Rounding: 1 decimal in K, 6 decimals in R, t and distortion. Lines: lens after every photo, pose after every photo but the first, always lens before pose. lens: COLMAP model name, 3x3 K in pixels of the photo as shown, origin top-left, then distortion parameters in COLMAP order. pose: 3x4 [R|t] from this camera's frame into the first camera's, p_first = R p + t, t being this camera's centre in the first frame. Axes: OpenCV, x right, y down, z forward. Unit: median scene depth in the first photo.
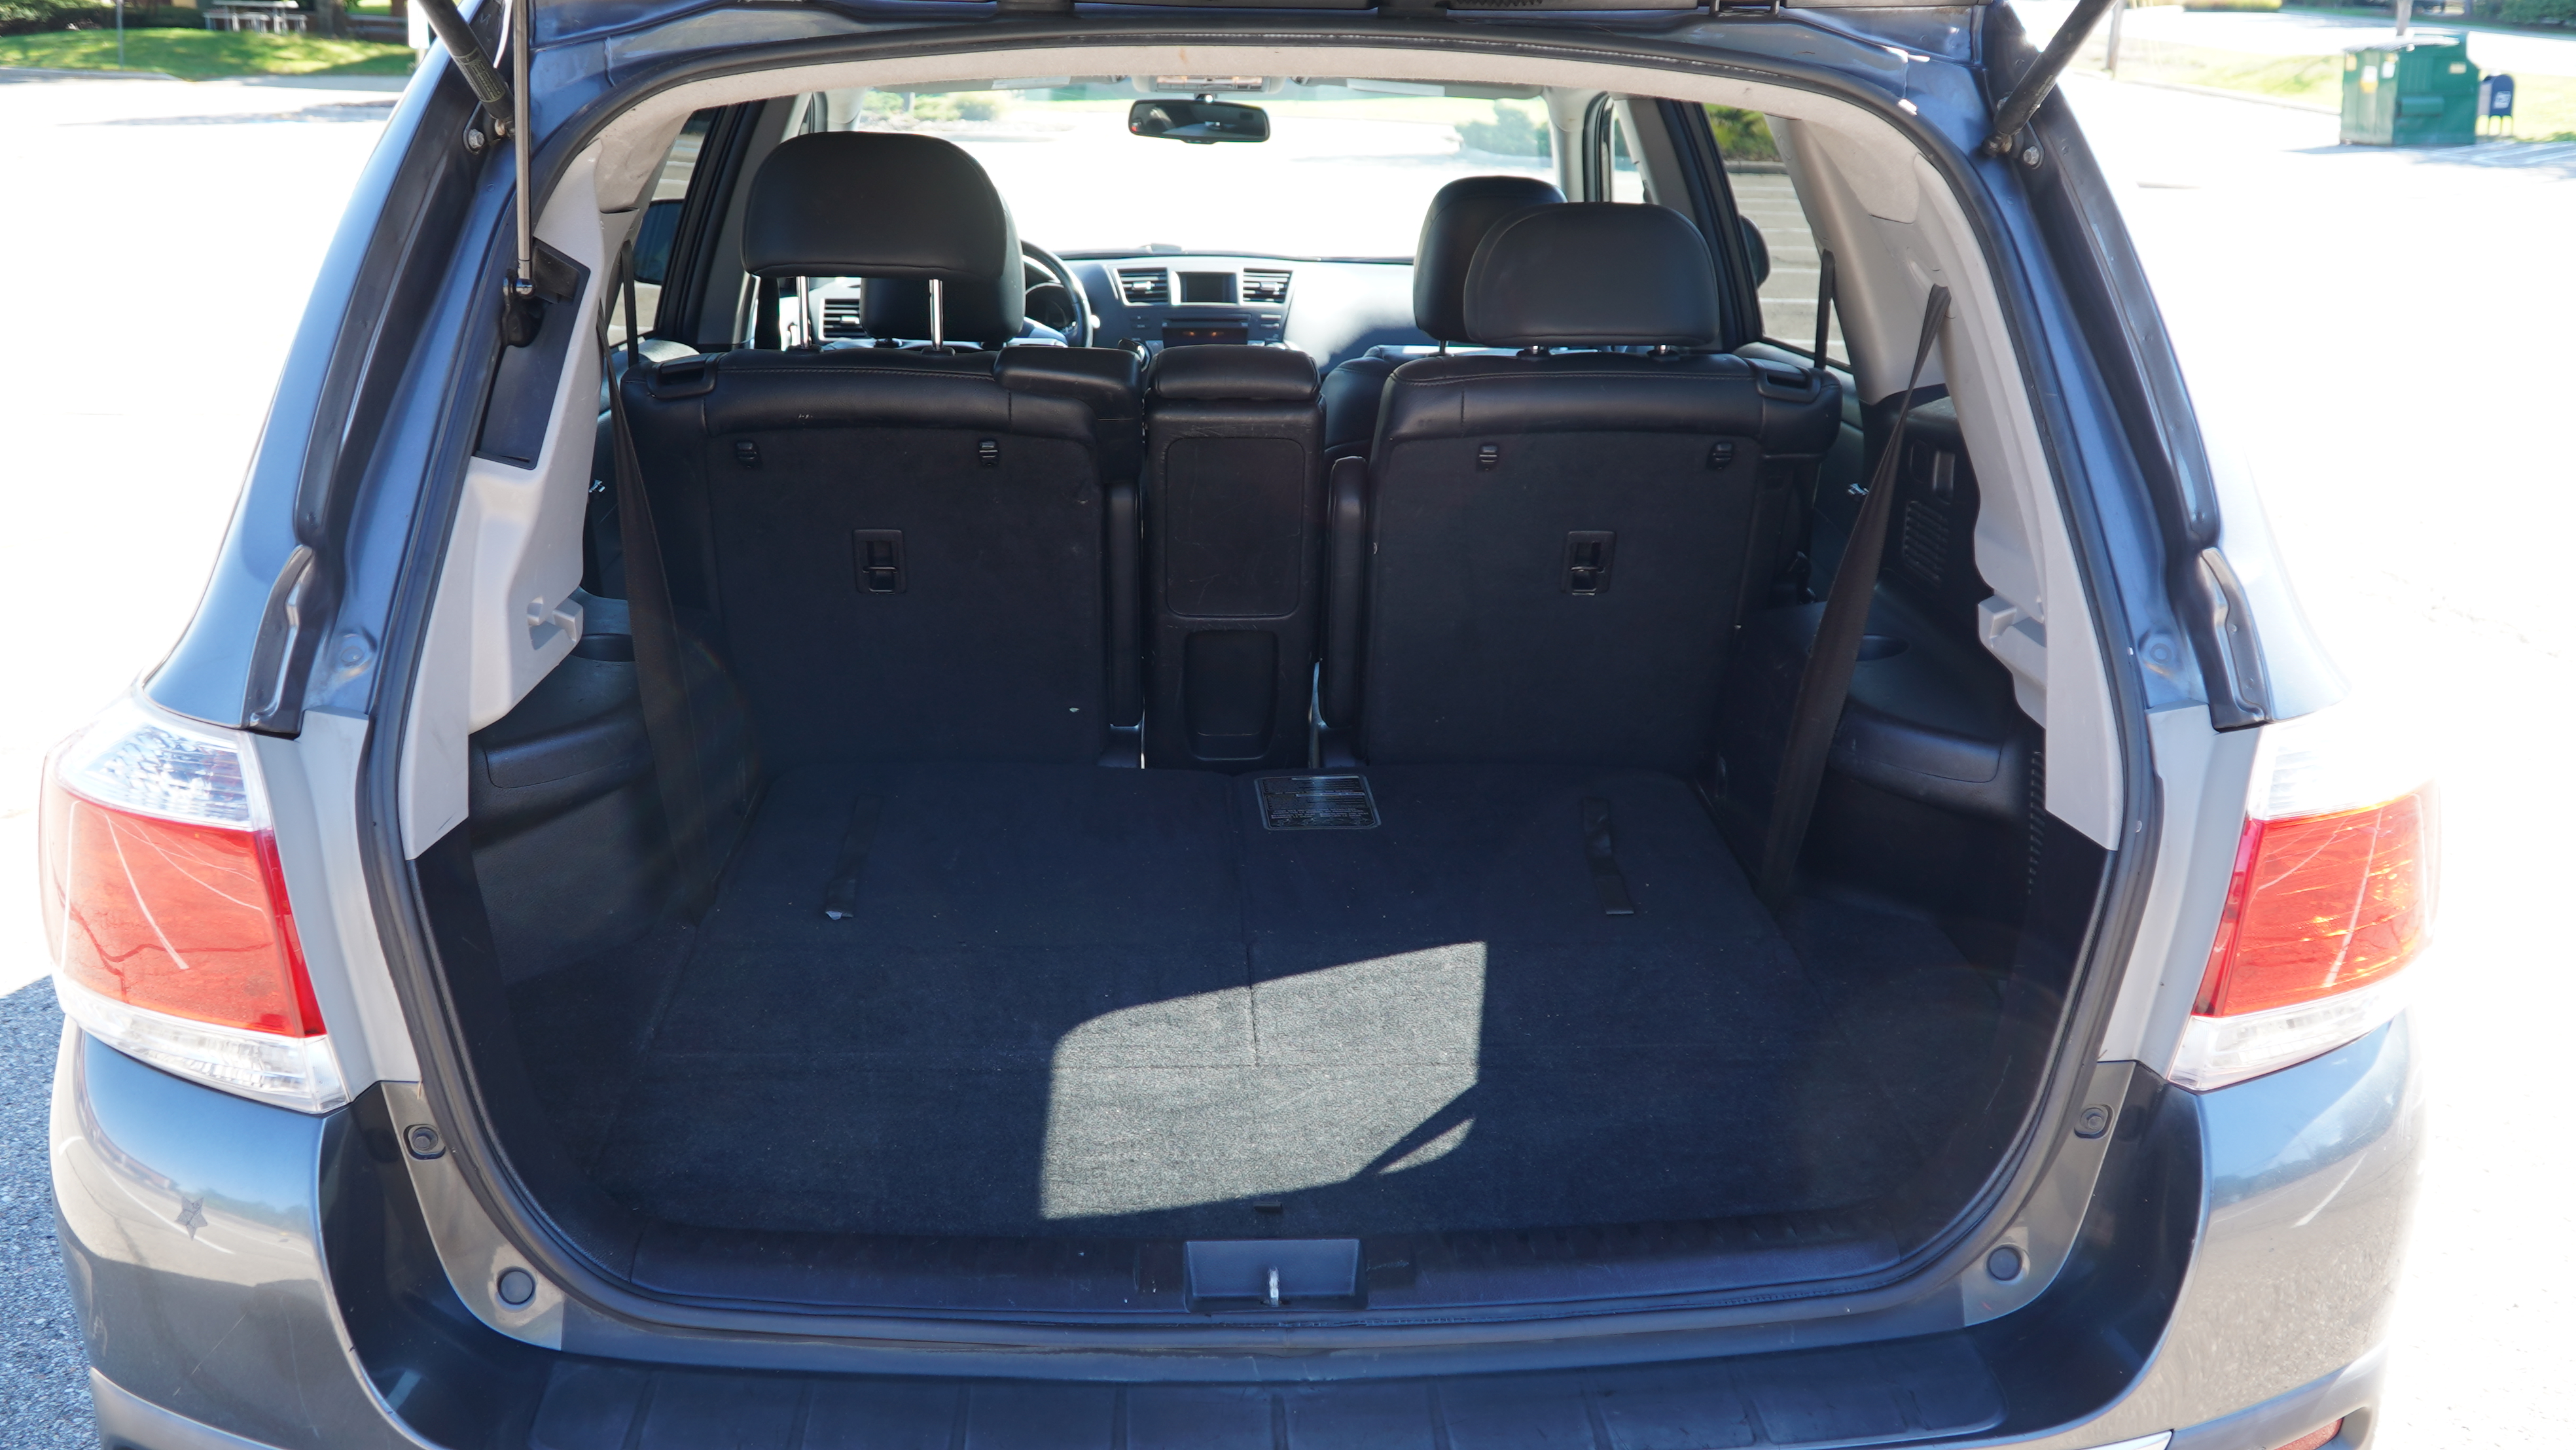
lens RADIAL K [[2240.9, 0, 1288.0], [0, 2240.9, 725.0], [0, 0, 1]] dist [0.001955, 0.002011]
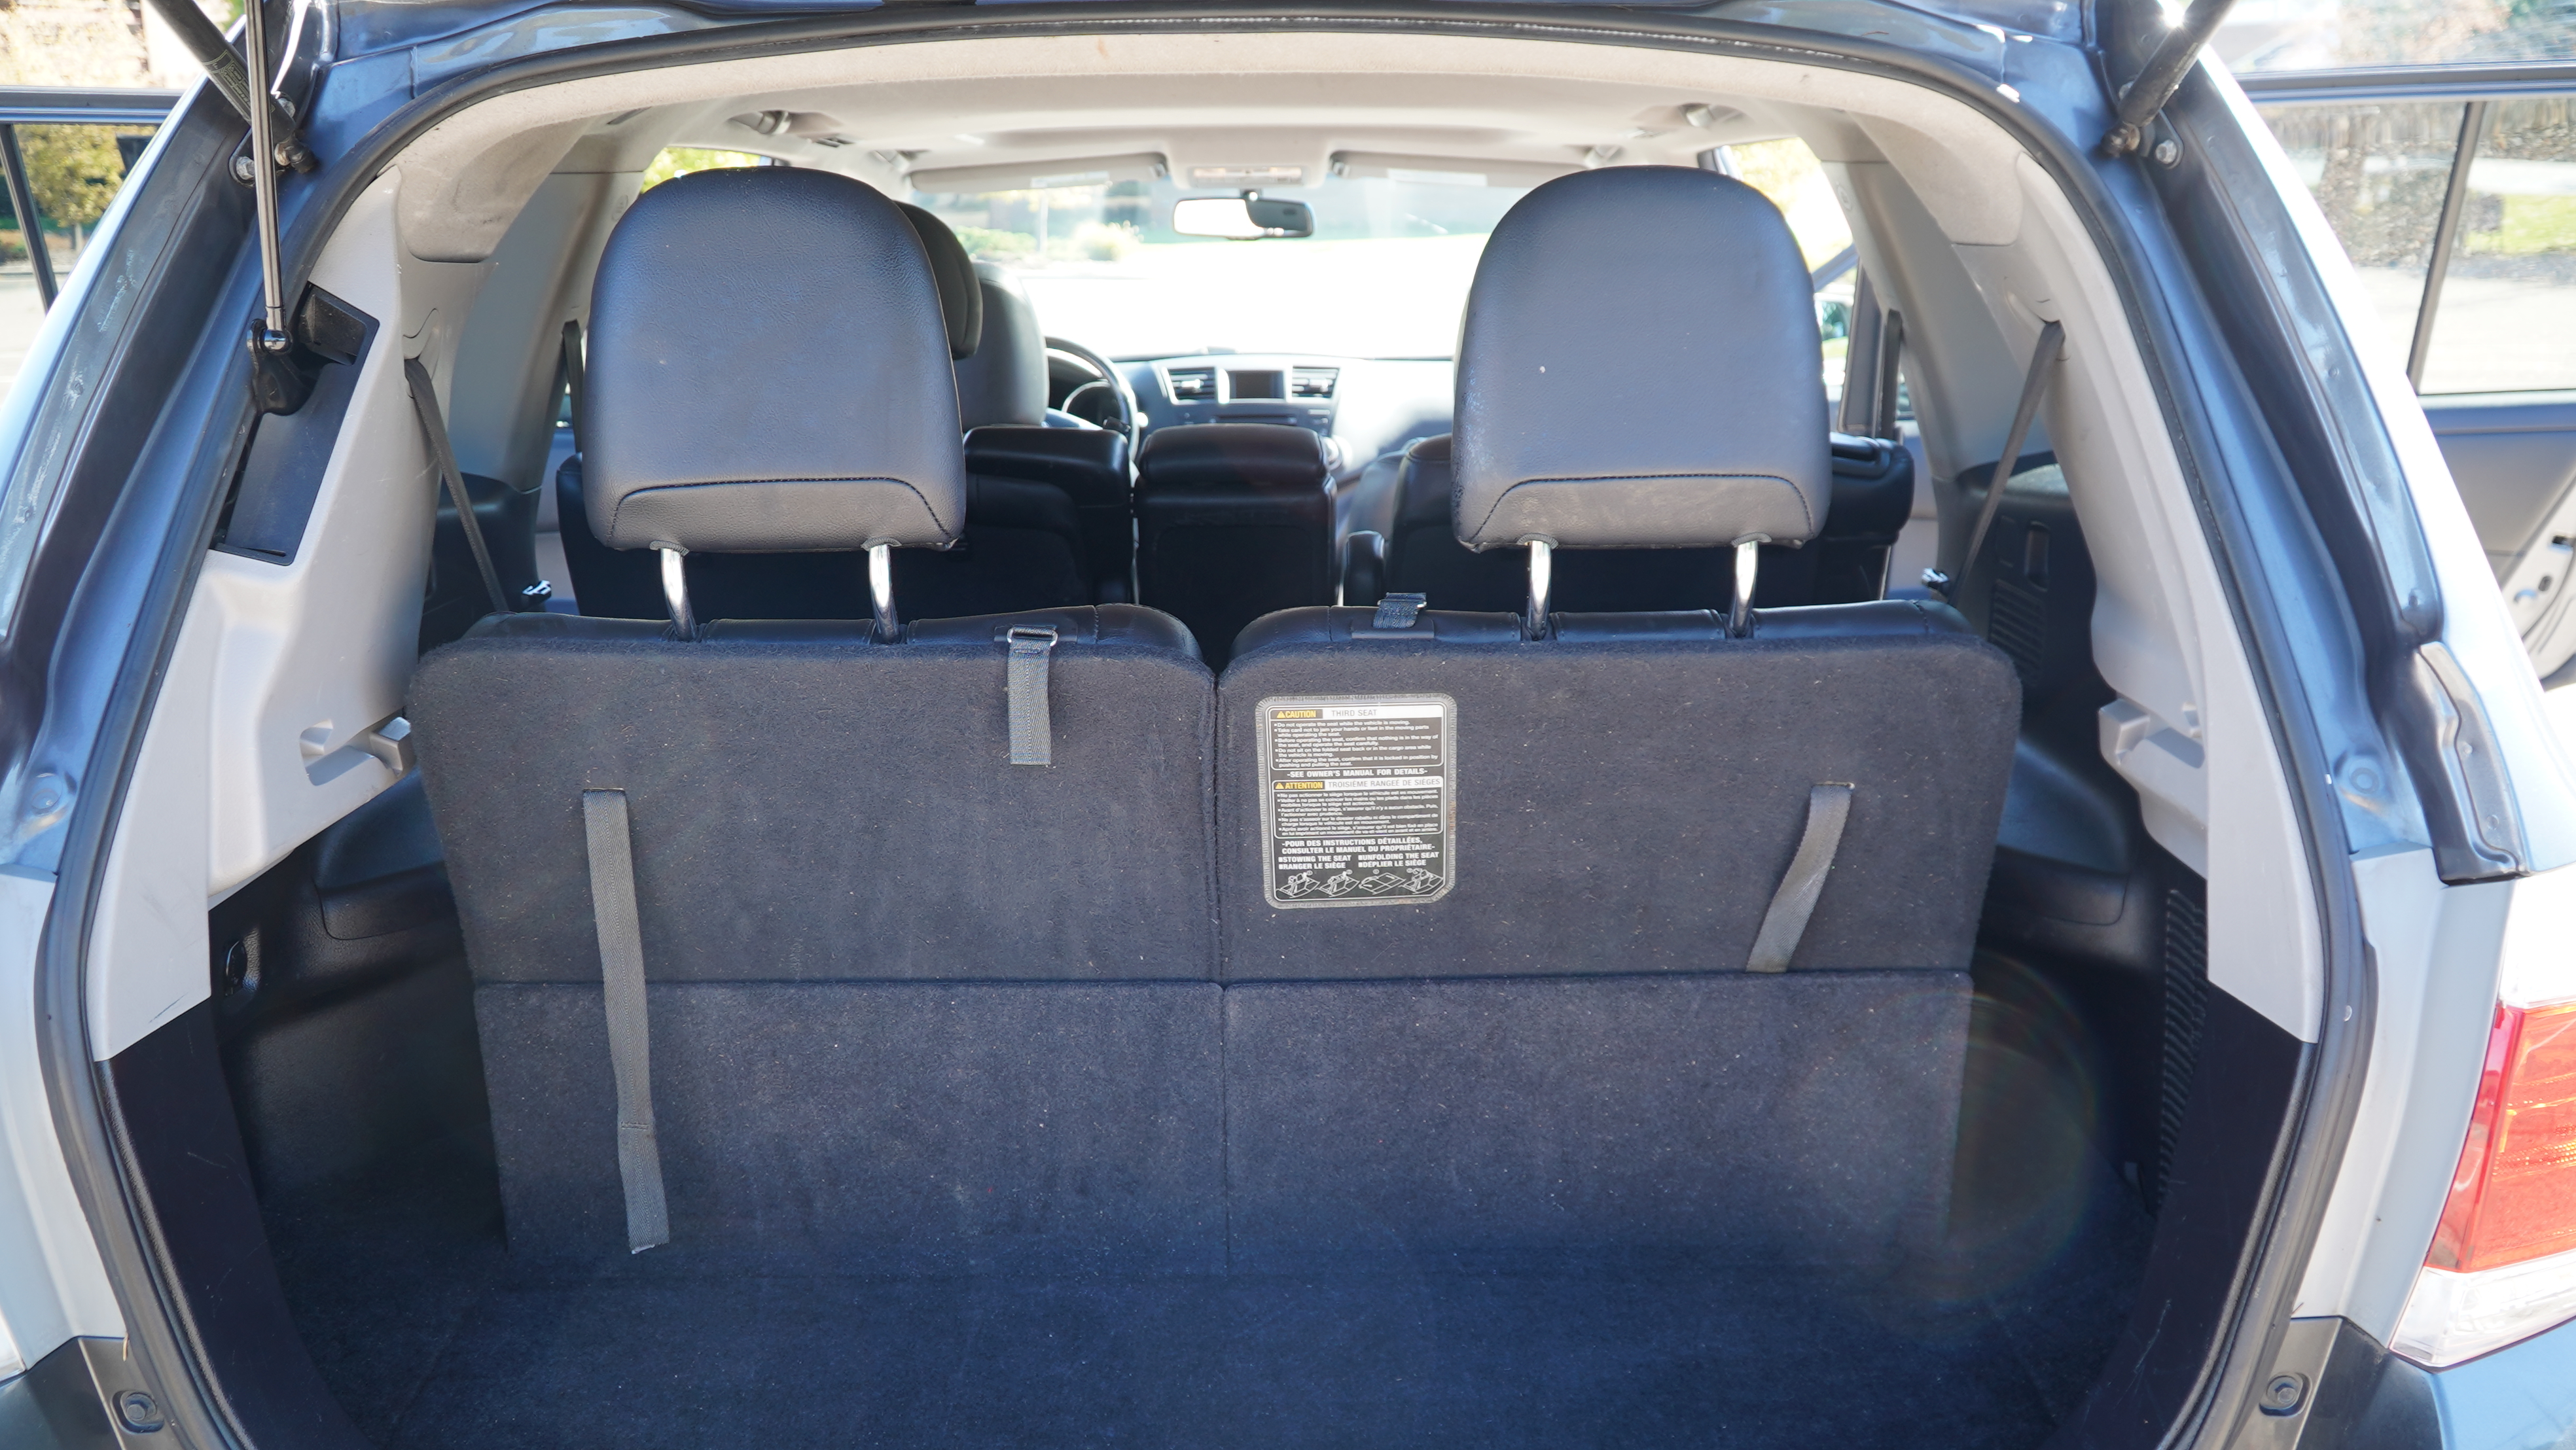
lens RADIAL K [[2000.8, 0, 1288.0], [0, 2000.8, 725.0], [0, 0, 1]] dist [-0.016074, -0.003398]
pose [[0.998762, -0.007685, -0.049143, 0.054014], [0.005891, 0.999314, -0.036553, -0.026992], [0.049391, 0.036218, 0.998123, 0.290539]]
